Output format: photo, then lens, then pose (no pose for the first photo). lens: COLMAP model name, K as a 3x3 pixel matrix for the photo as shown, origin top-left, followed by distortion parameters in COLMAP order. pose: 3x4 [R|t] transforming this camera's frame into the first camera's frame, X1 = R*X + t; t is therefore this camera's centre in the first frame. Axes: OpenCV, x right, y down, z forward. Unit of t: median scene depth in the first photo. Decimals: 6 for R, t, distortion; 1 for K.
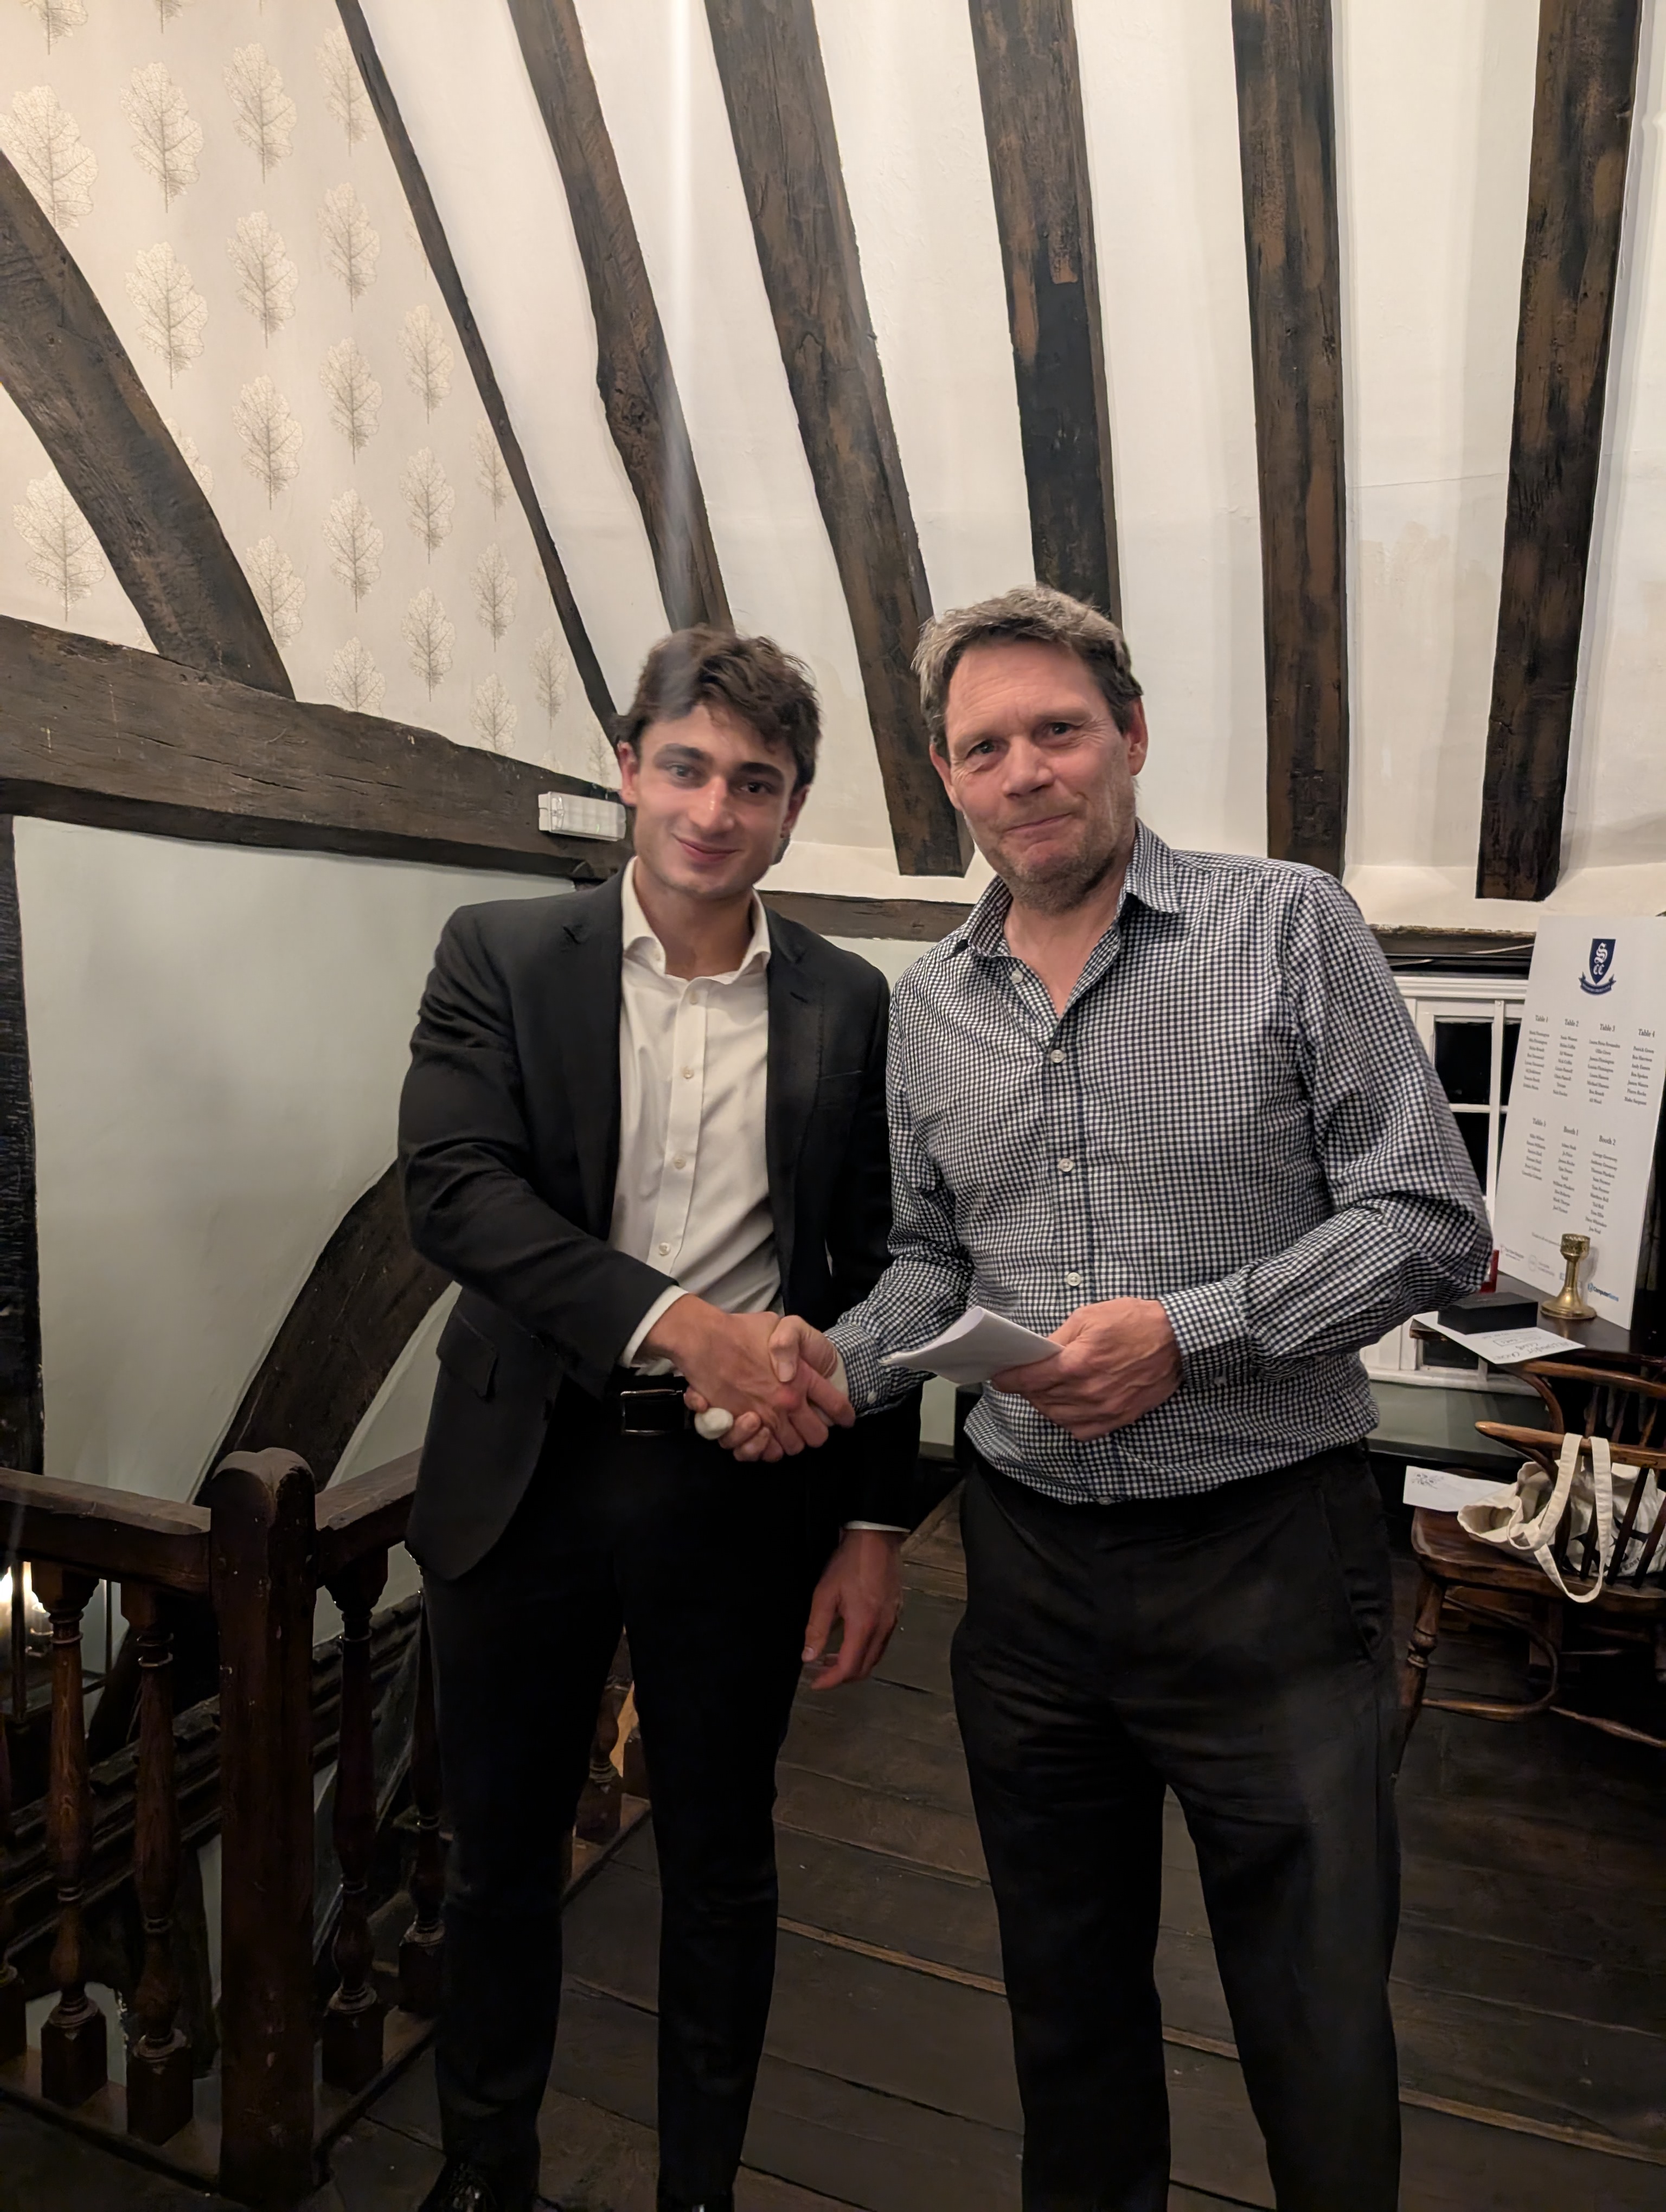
lens RADIAL K [[1597.9, 0, 843.7], [0, 1597.9, 1113.9], [0, 0, 1]] dist [0.010772, -0.011352]
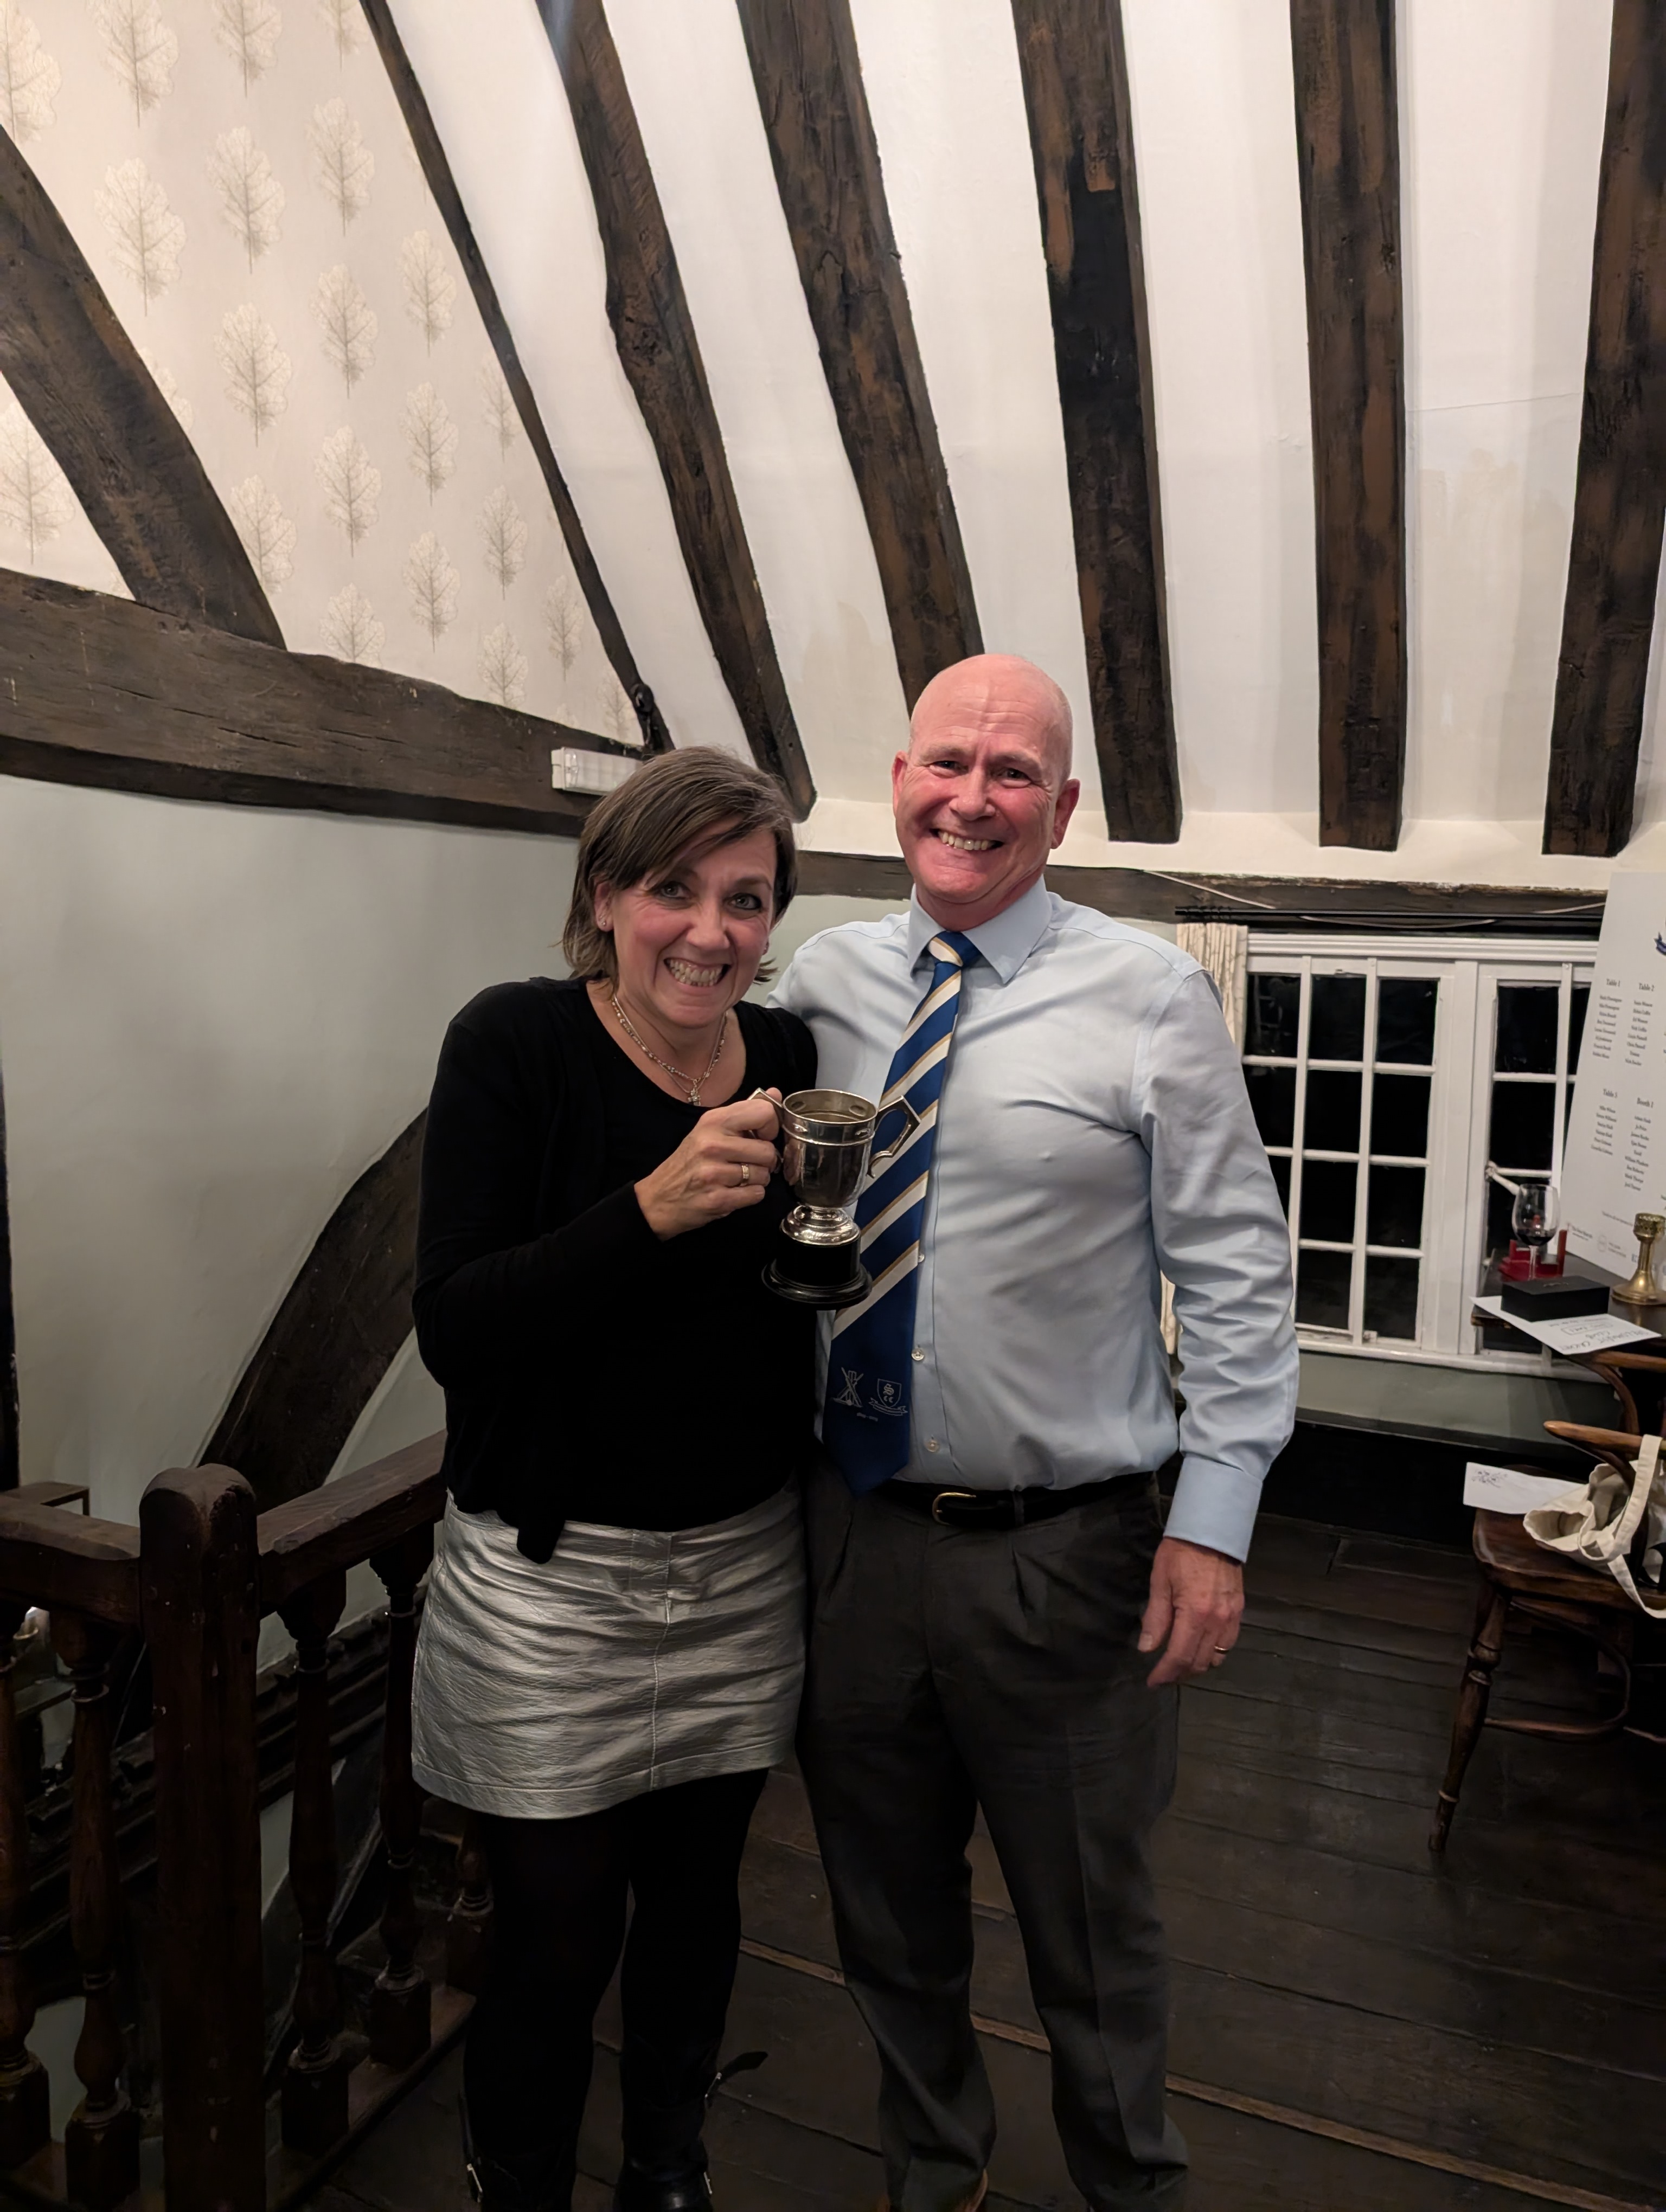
lens RADIAL K [[1597.9, 0, 856.2], [0, 1597.9, 1104.4], [0, 0, 1]] dist [0.010772, -0.011352]
pose [[0.999749, -0.001472, -0.022344, 0.015302], [0.001843, 0.999861, 0.016570, -0.004914], [0.022317, -0.016607, 0.999613, 0.057407]]
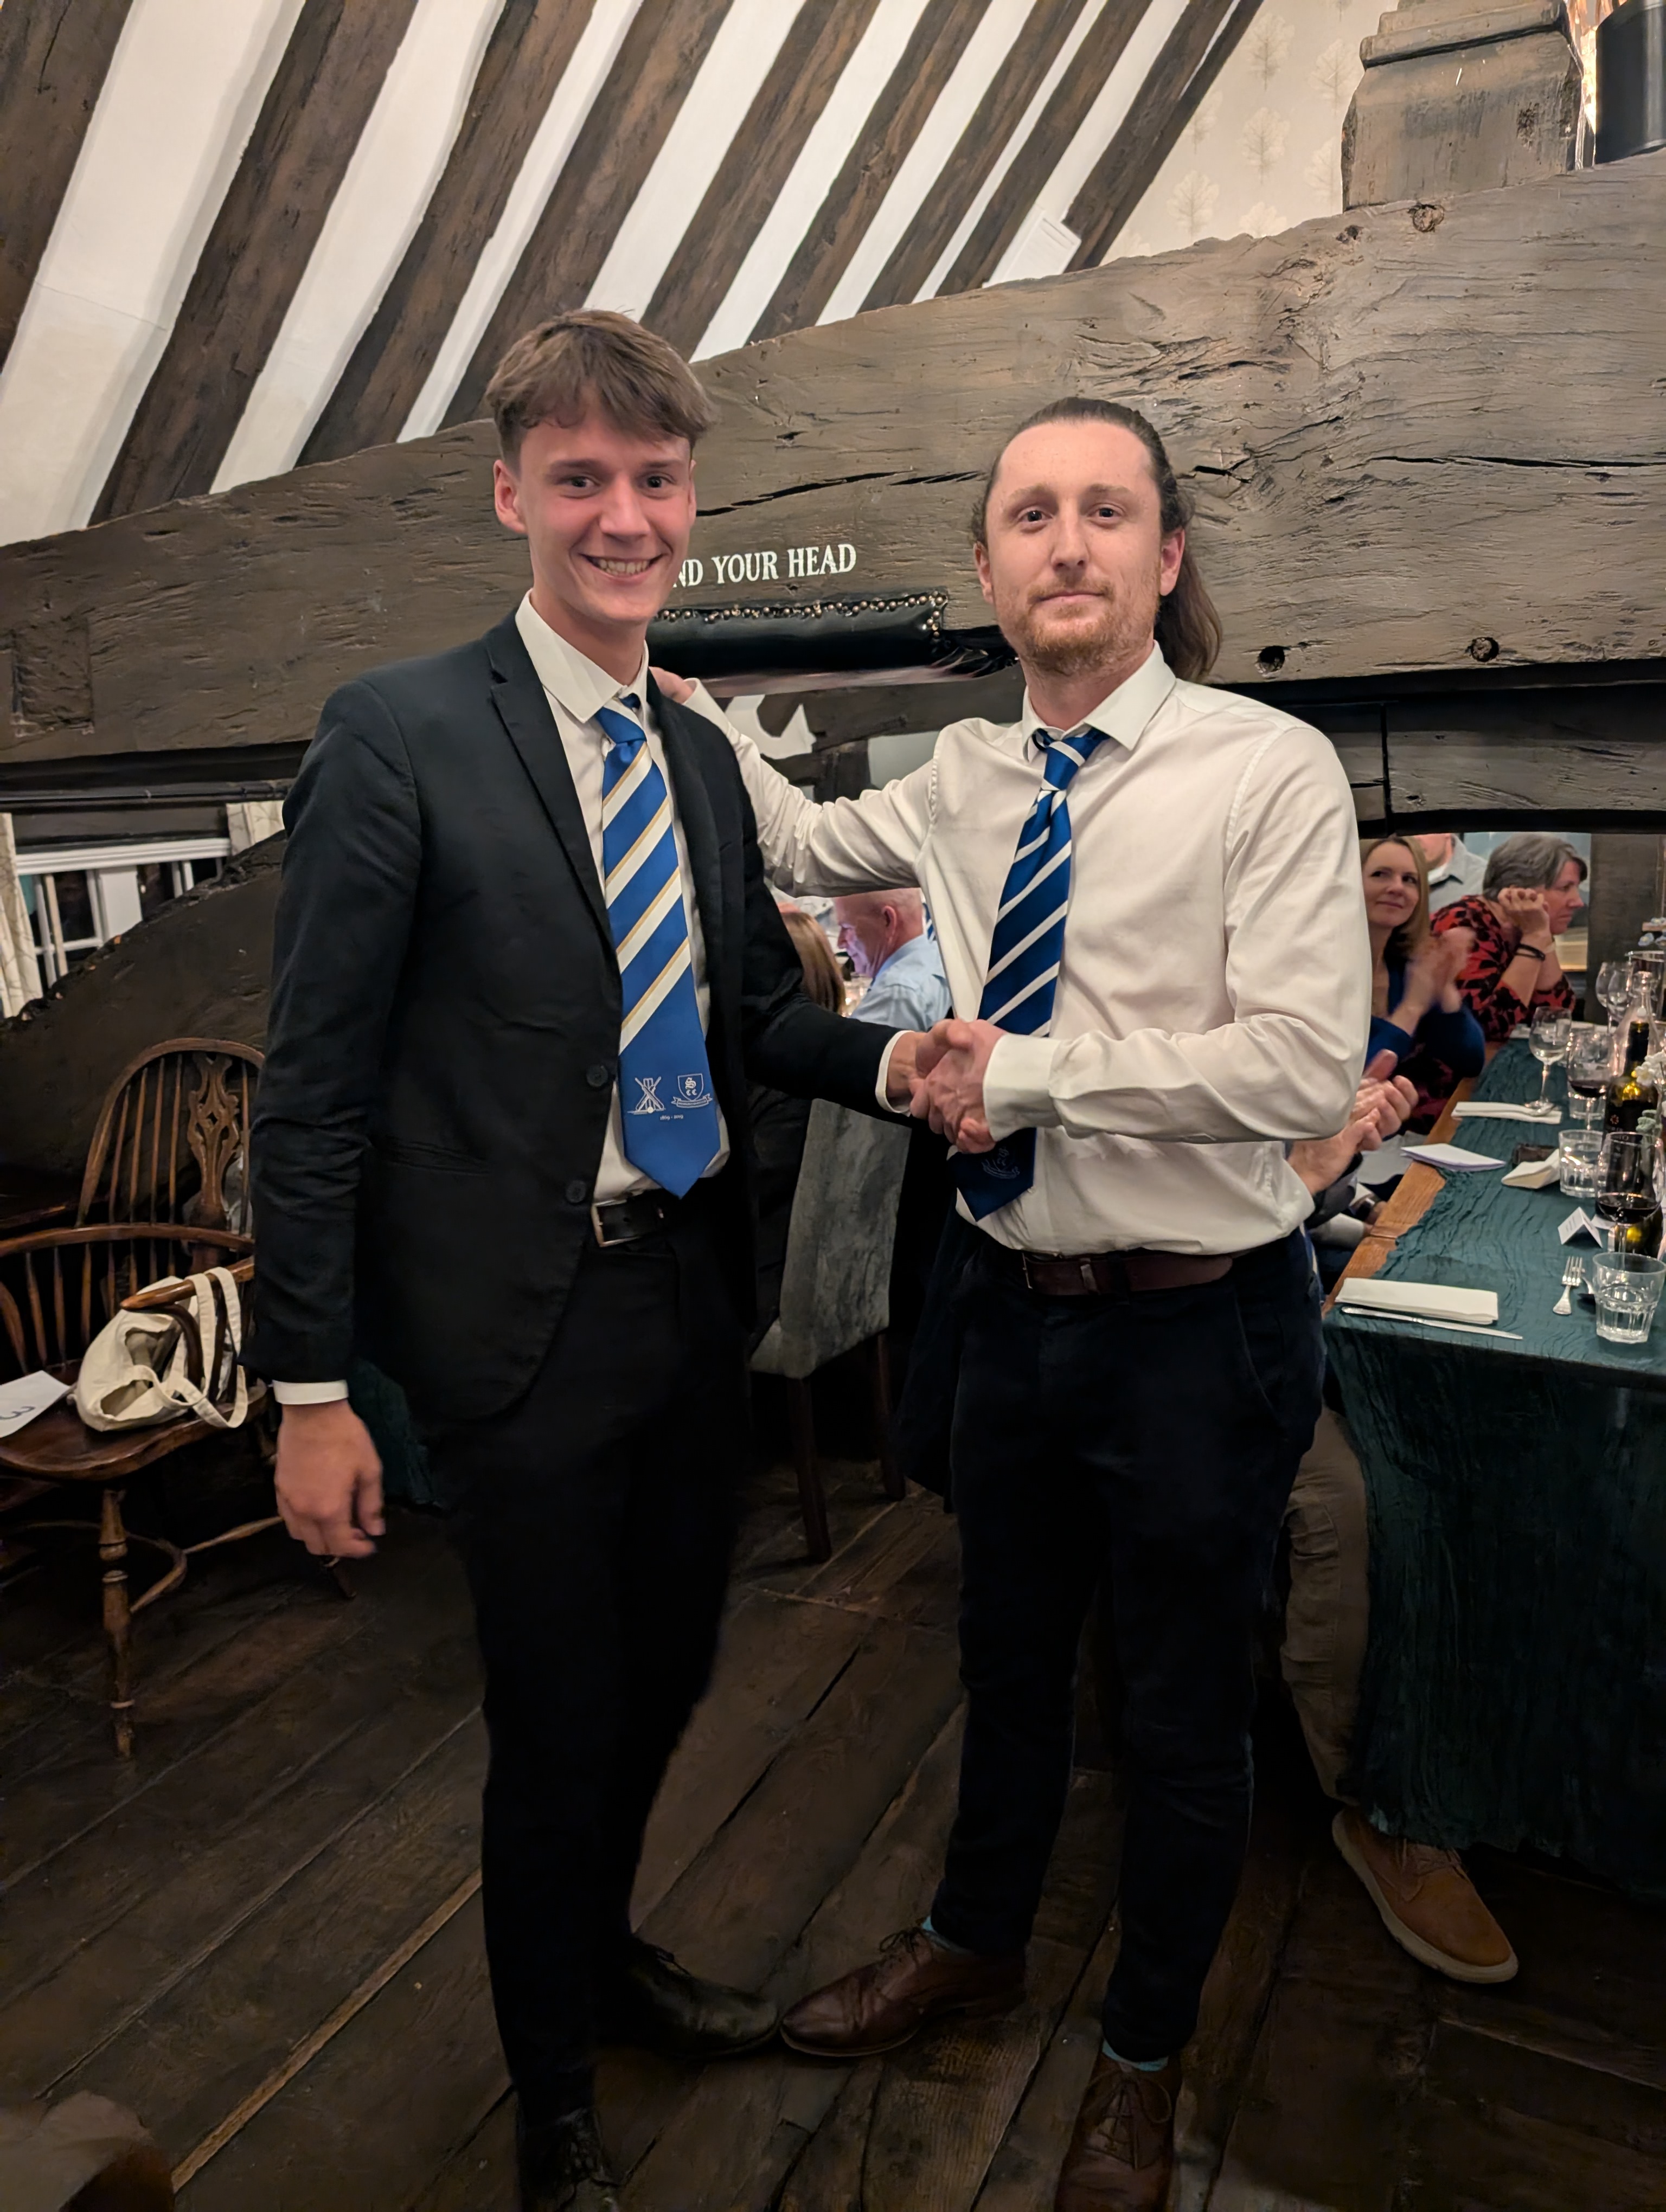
lens RADIAL K [[1597.9, 0, 825.6], [0, 1597.9, 1120.2], [0, 0, 1]] dist [0.010772, -0.011352]
pose [[0.080104, -0.238169, 0.967915, -0.356978], [0.138455, 0.964281, 0.225817, -0.050037], [-0.987124, 0.115924, 0.110218, 0.383096]]
